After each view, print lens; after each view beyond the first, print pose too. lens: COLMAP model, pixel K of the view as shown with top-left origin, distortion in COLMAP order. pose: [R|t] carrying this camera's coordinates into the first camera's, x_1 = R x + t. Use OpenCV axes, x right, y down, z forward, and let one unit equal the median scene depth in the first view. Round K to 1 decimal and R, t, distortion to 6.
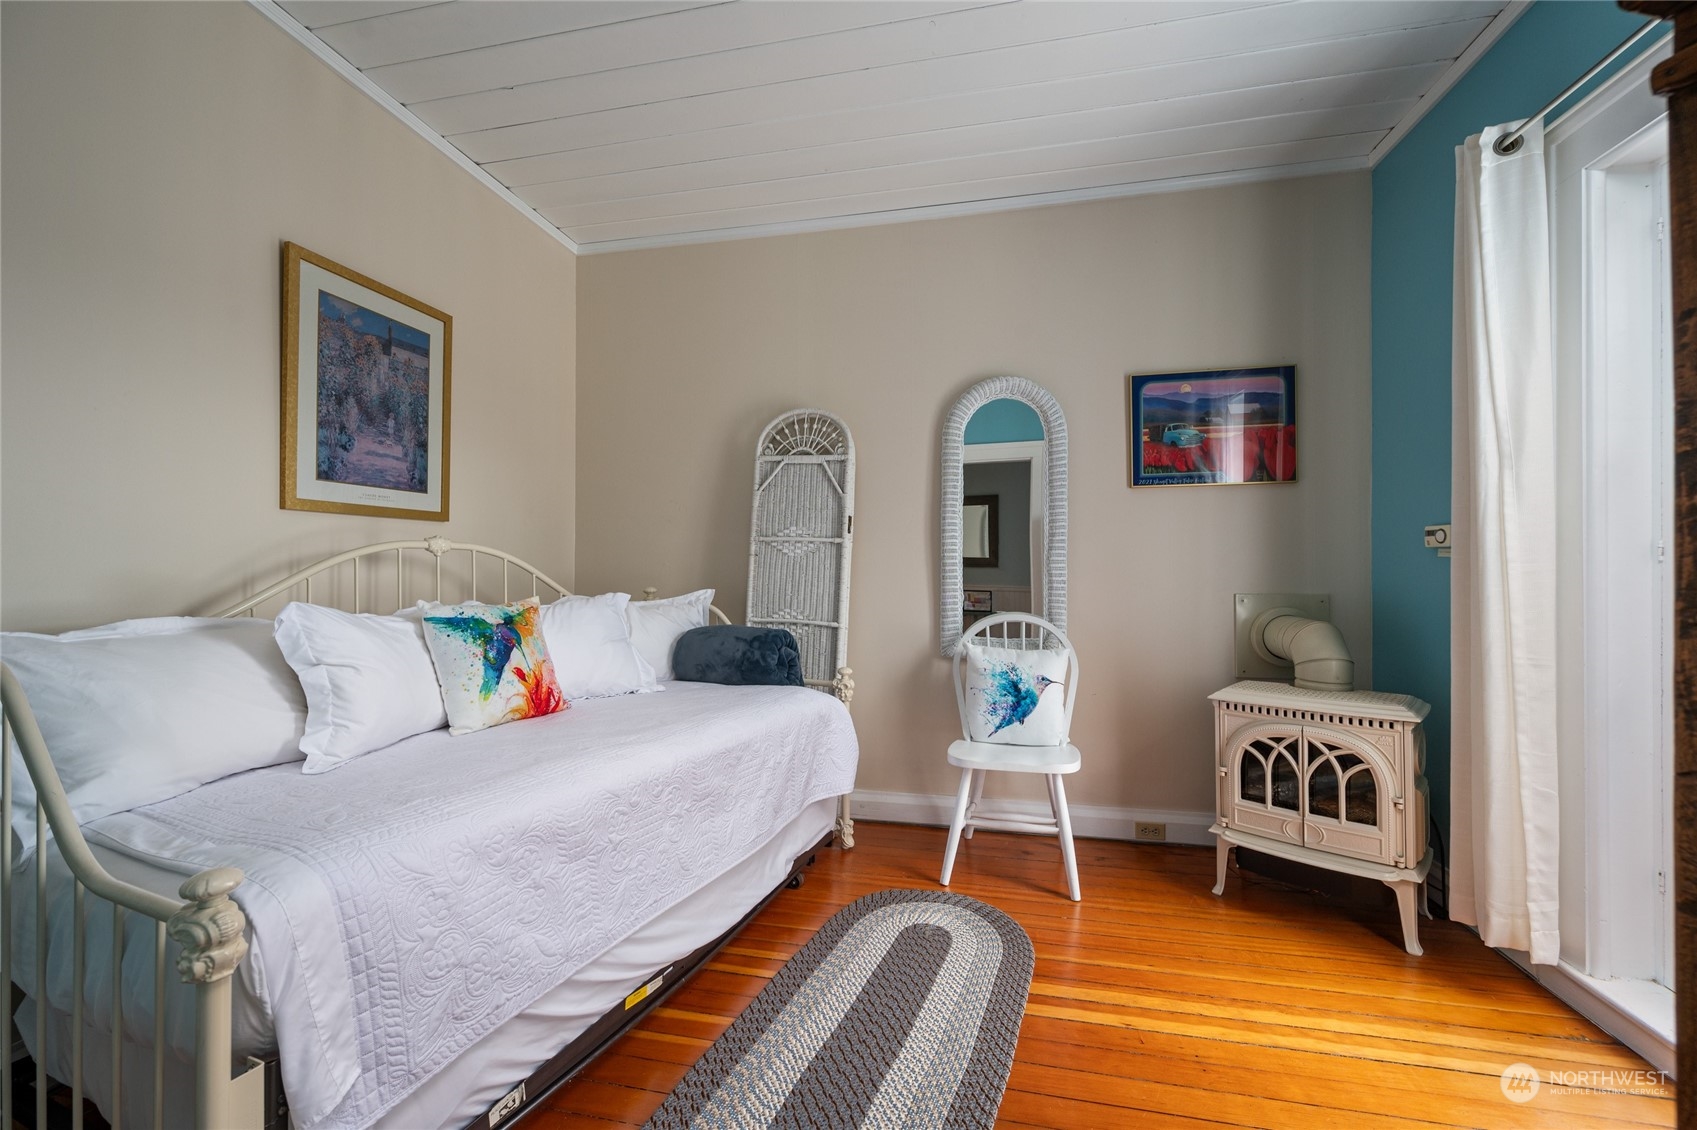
lens RADIAL K [[677.8, 0, 846.9], [0, 677.8, 565.7], [0, 0, 1]] dist [0.001872, 0.000057]
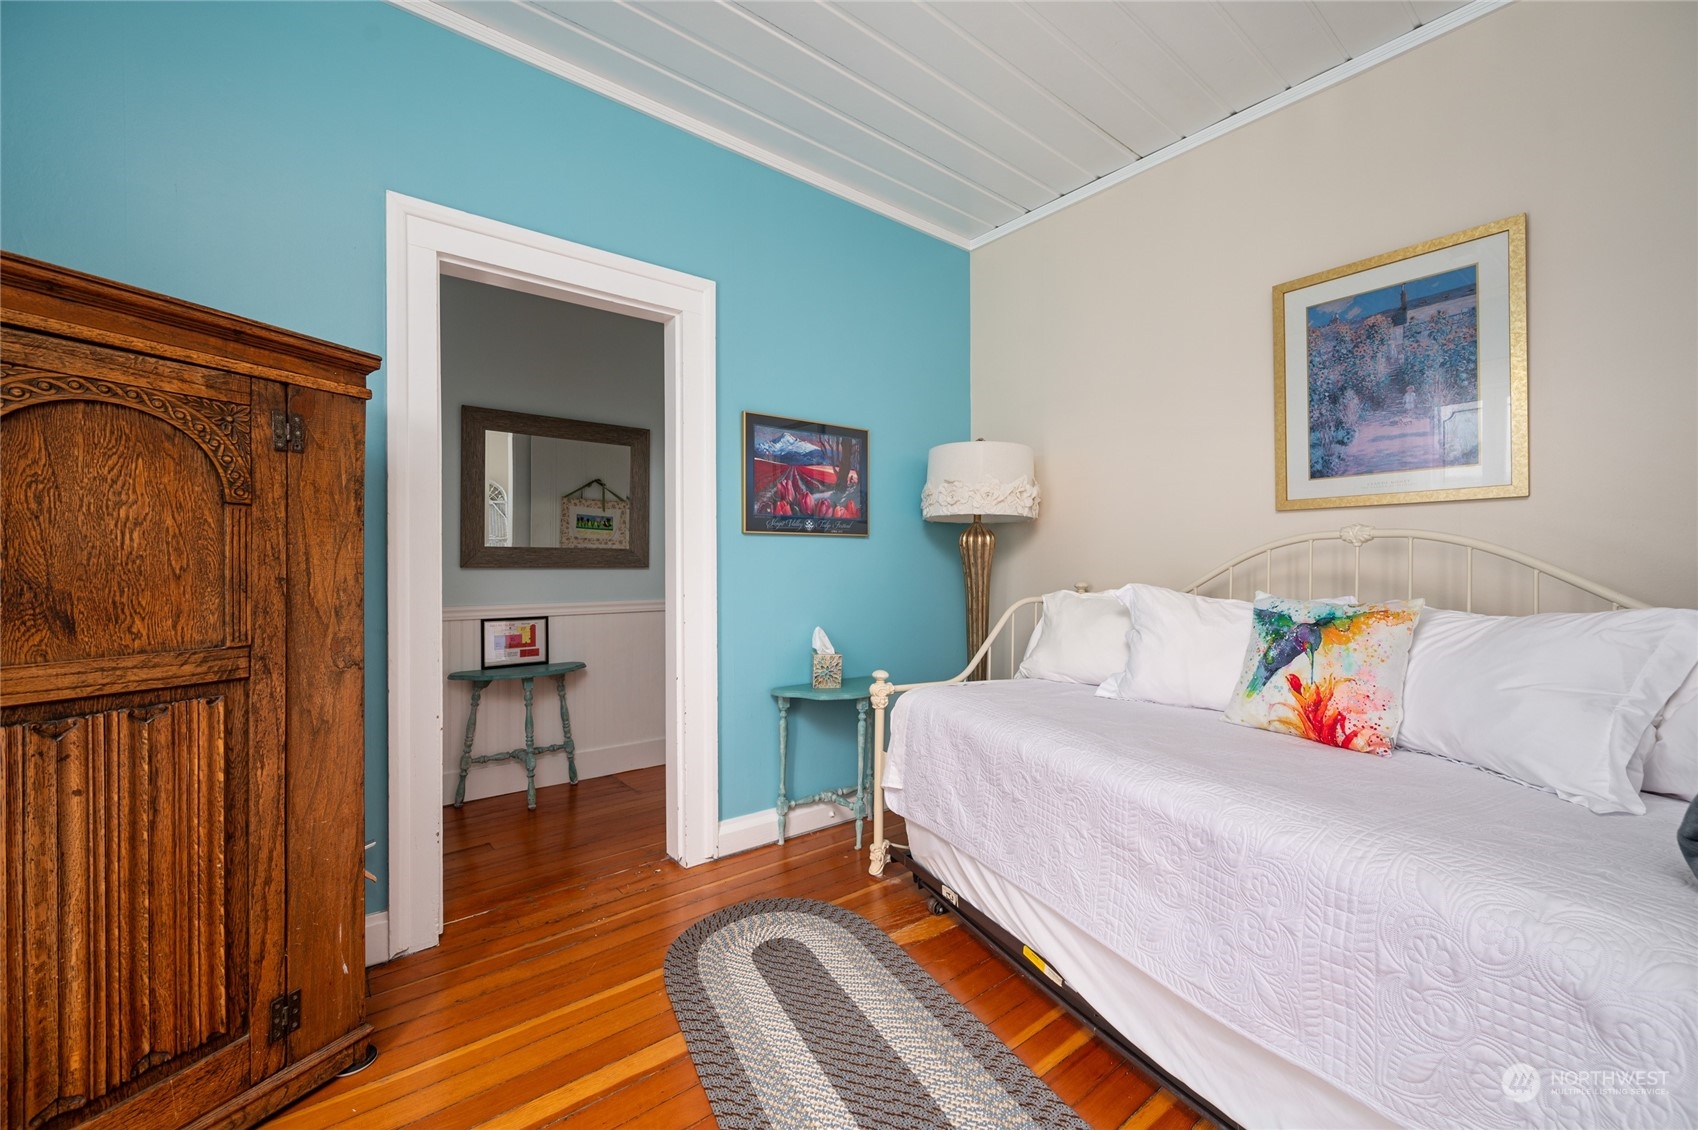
lens RADIAL K [[677.5, 0, 846.4], [0, 677.5, 561.9], [0, 0, 1]] dist [-0.001295, 0.000090]
pose [[-0.626448, -0.000086, -0.779463, 0.534108], [0.003809, 0.999988, -0.003171, 0.006759], [0.779454, -0.004955, -0.626440, 1.078220]]
